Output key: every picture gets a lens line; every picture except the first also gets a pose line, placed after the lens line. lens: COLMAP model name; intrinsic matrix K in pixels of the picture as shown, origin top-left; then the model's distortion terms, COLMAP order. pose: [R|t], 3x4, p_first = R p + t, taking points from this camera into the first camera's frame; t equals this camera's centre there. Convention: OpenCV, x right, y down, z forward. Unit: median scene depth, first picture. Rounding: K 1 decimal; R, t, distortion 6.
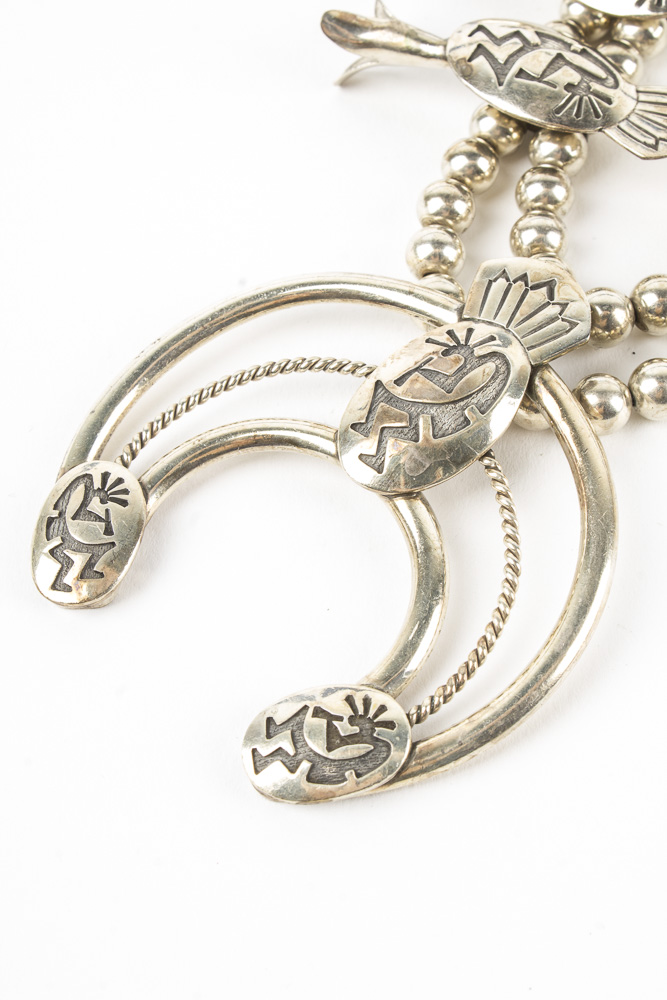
lens RADIAL K [[1976.8, 0, 331.1], [0, 1976.8, 499.5], [0, 0, 1]] dist [0.023458, 0.000000]
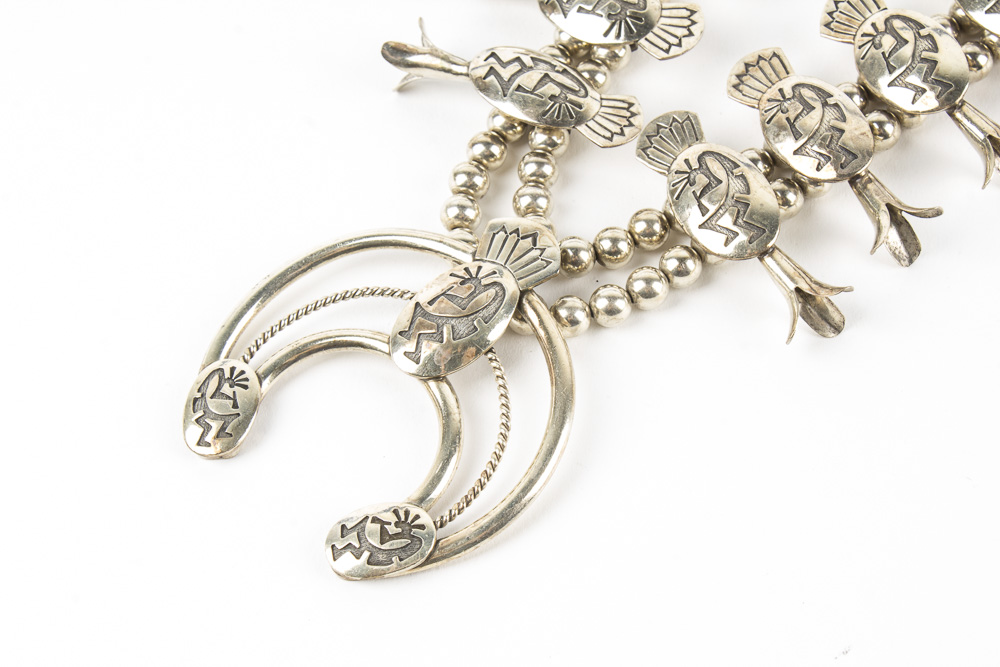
lens RADIAL K [[2362.1, 0, 500.1], [0, 2362.1, 335.5], [0, 0, 1]] dist [0.034825, 0.000000]
pose [[0.999883, -0.012740, 0.008434, 0.070097], [0.013127, 0.998781, -0.047577, 0.049134], [-0.007817, 0.047682, 0.998832, -0.756450]]
